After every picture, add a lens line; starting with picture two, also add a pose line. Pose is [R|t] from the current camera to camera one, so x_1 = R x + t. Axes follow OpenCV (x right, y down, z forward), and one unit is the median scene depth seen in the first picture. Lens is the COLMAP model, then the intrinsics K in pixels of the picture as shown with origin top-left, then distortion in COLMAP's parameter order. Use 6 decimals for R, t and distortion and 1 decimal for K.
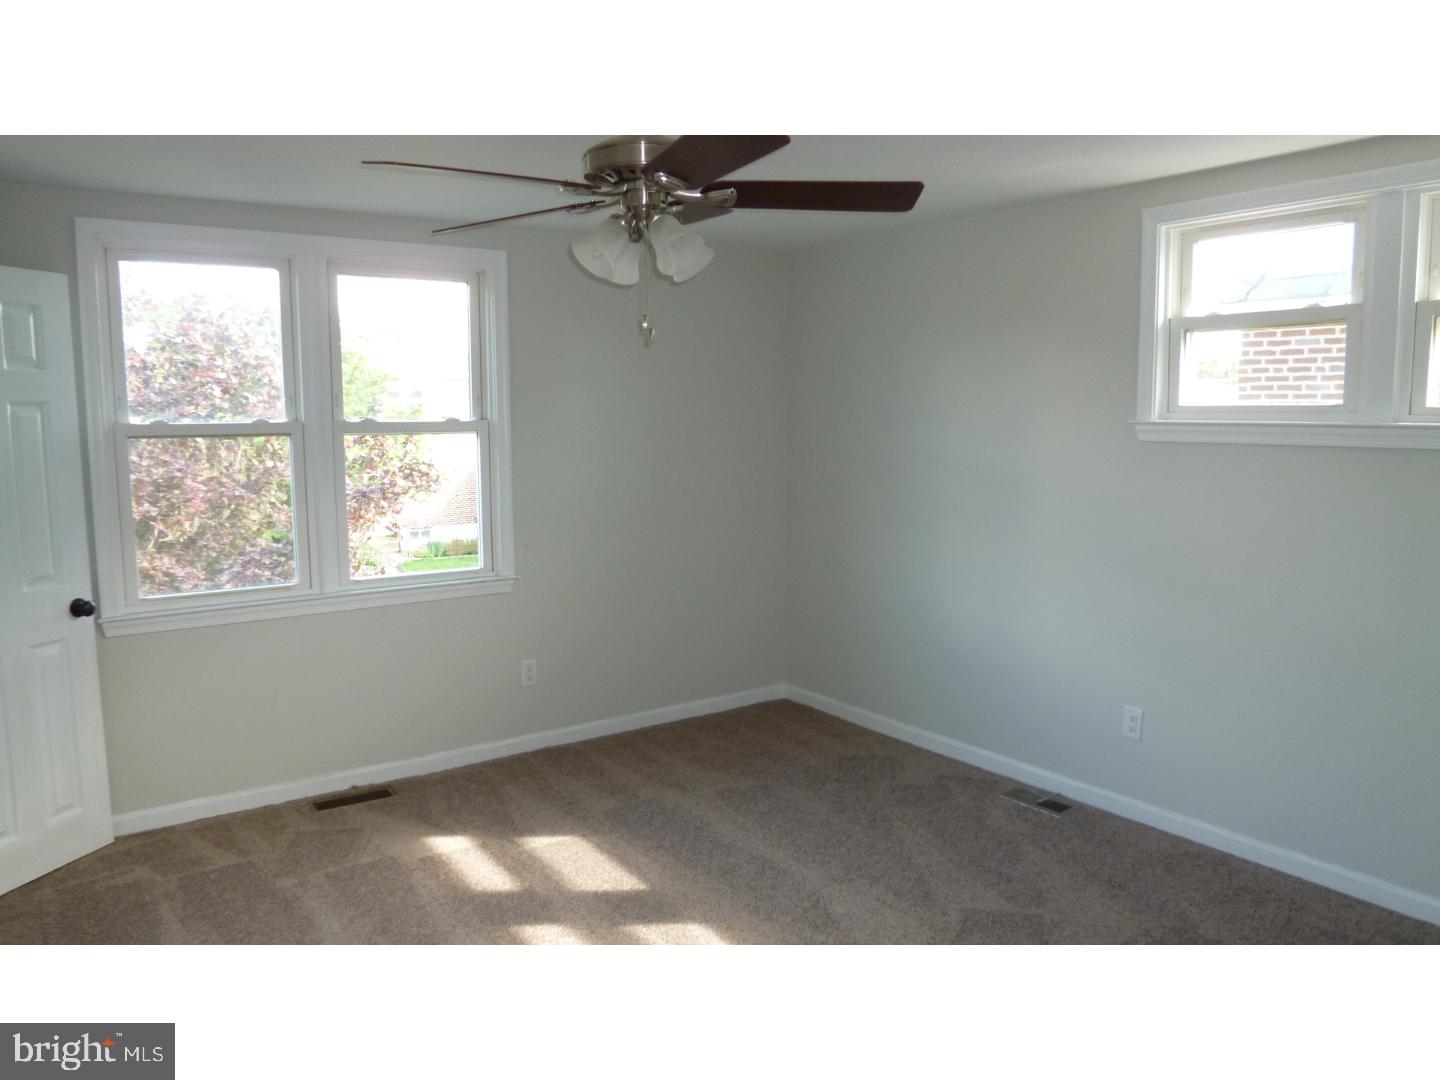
lens RADIAL K [[1040.6, 0, 706.8], [0, 1040.6, 529.8], [0, 0, 1]] dist [-0.056951, 0.021231]
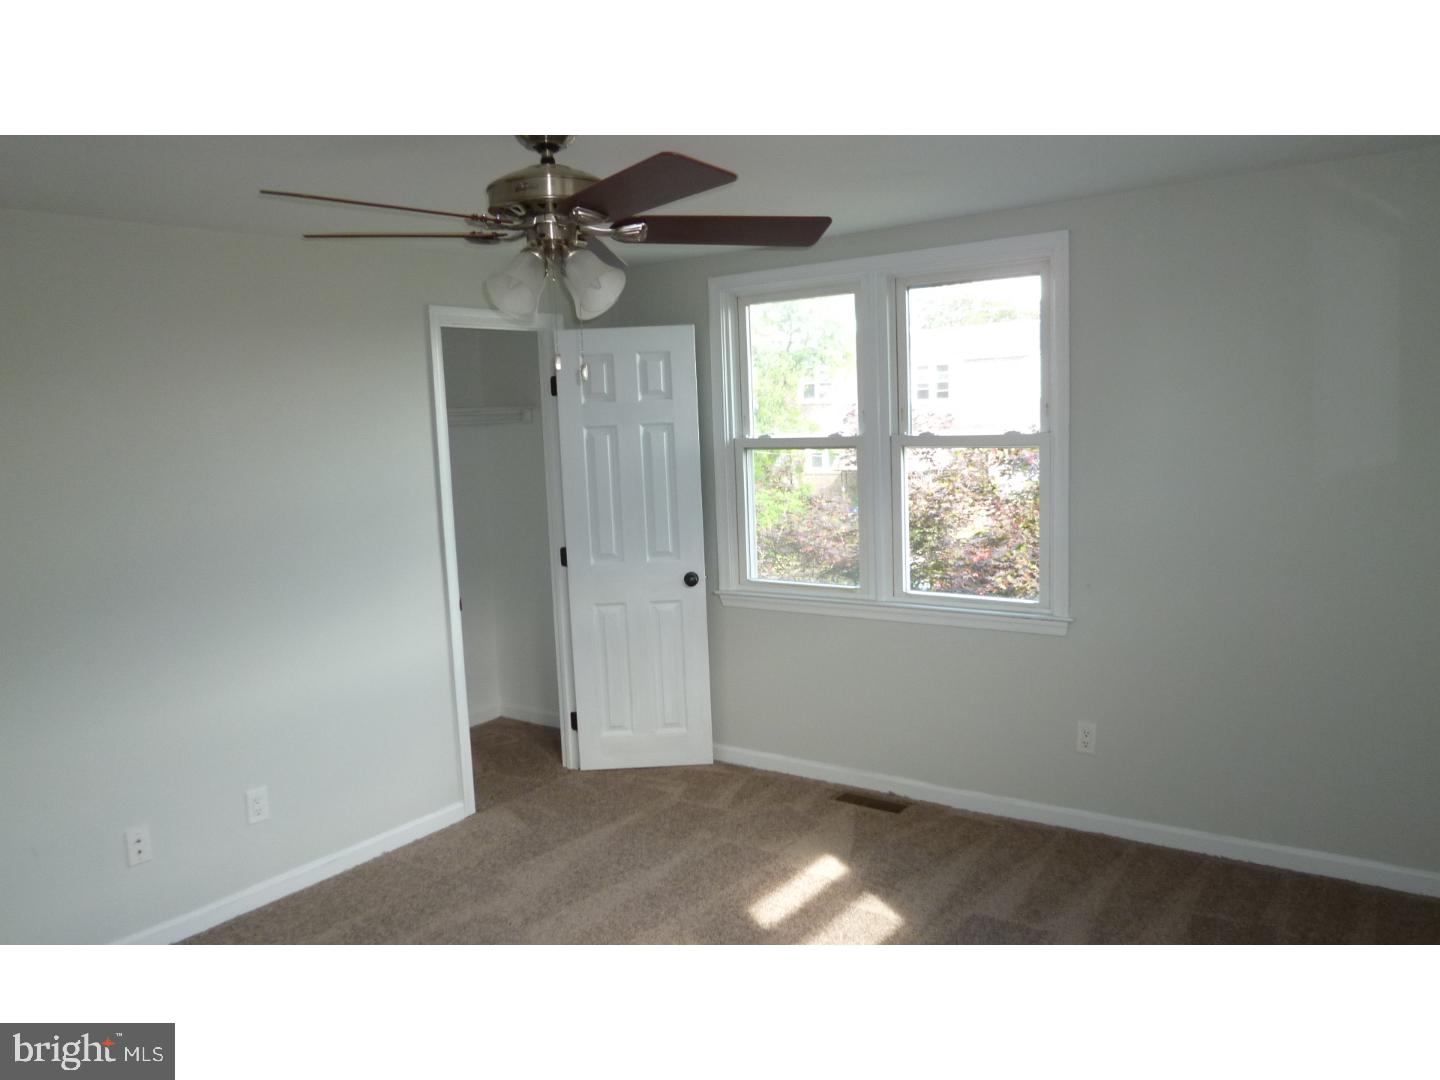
lens RADIAL K [[1040.6, 0, 769.5], [0, 1040.6, 538.5], [0, 0, 1]] dist [-0.056951, 0.021231]
pose [[0.342136, 0.097985, -0.934528, 0.590310], [-0.076155, 0.994168, 0.076357, -0.075834], [0.936559, 0.045044, 0.347603, 0.556328]]
